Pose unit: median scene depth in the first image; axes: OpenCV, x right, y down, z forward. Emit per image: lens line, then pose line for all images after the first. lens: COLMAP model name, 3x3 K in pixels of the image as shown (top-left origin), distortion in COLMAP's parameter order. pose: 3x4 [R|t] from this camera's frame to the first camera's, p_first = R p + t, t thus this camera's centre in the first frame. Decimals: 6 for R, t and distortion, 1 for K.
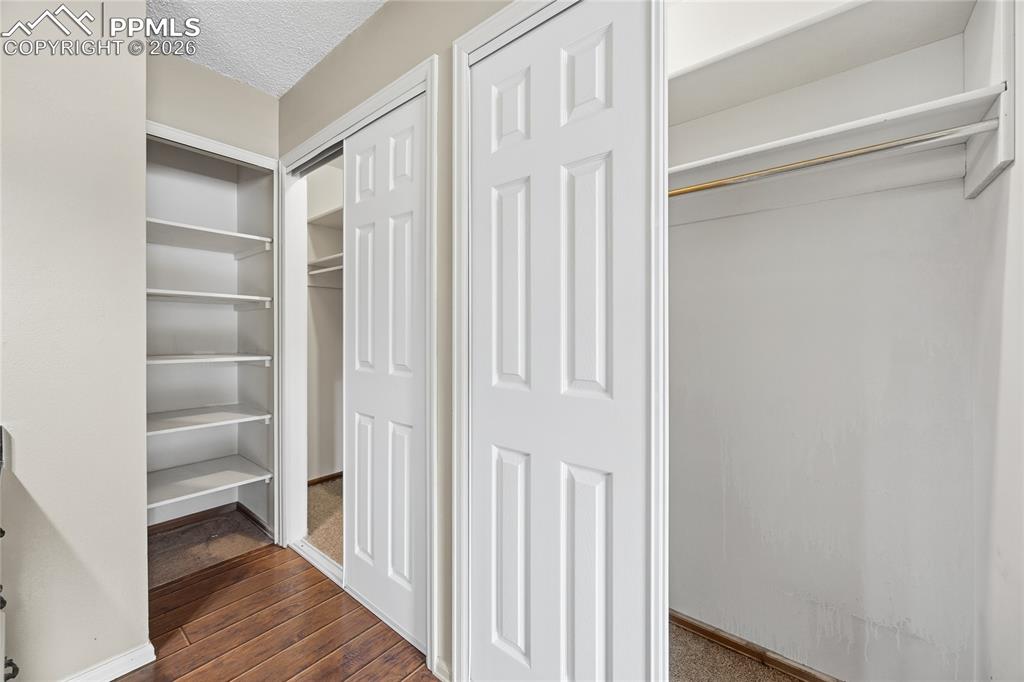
lens RADIAL K [[395.8, 0, 517.7], [0, 395.8, 334.7], [0, 0, 1]] dist [-0.007461, 0.000997]
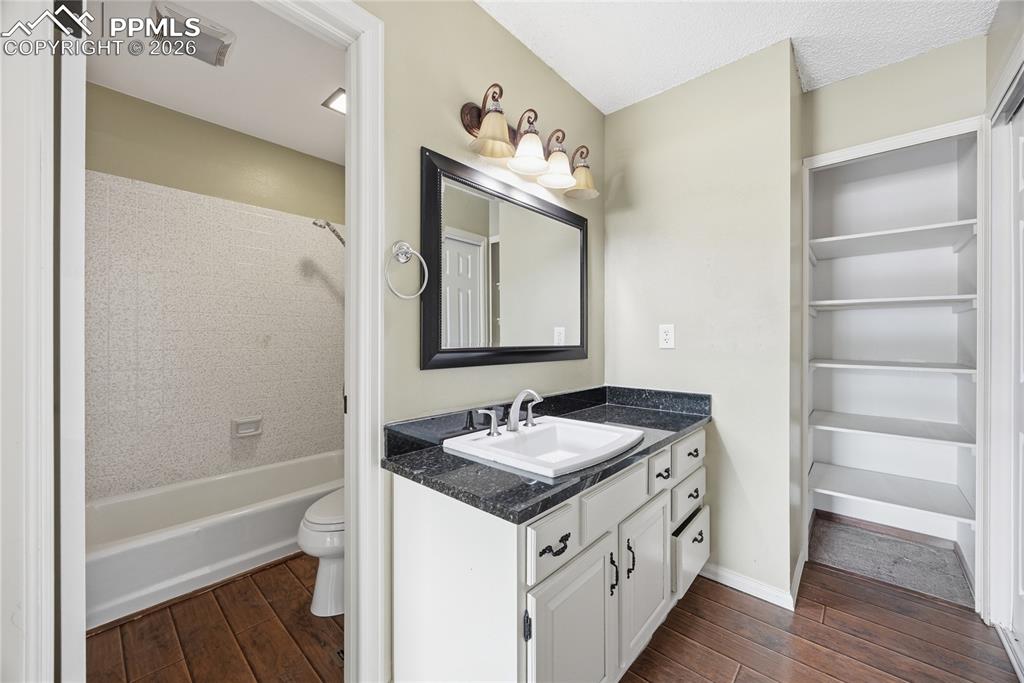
lens RADIAL K [[395.8, 0, 516.4], [0, 395.8, 339.9], [0, 0, 1]] dist [-0.007461, 0.000997]
pose [[-0.064377, 0.002816, -0.997922, 0.251766], [-0.005878, 0.999978, 0.003201, -0.002733], [0.997908, 0.006072, -0.064359, 0.167756]]
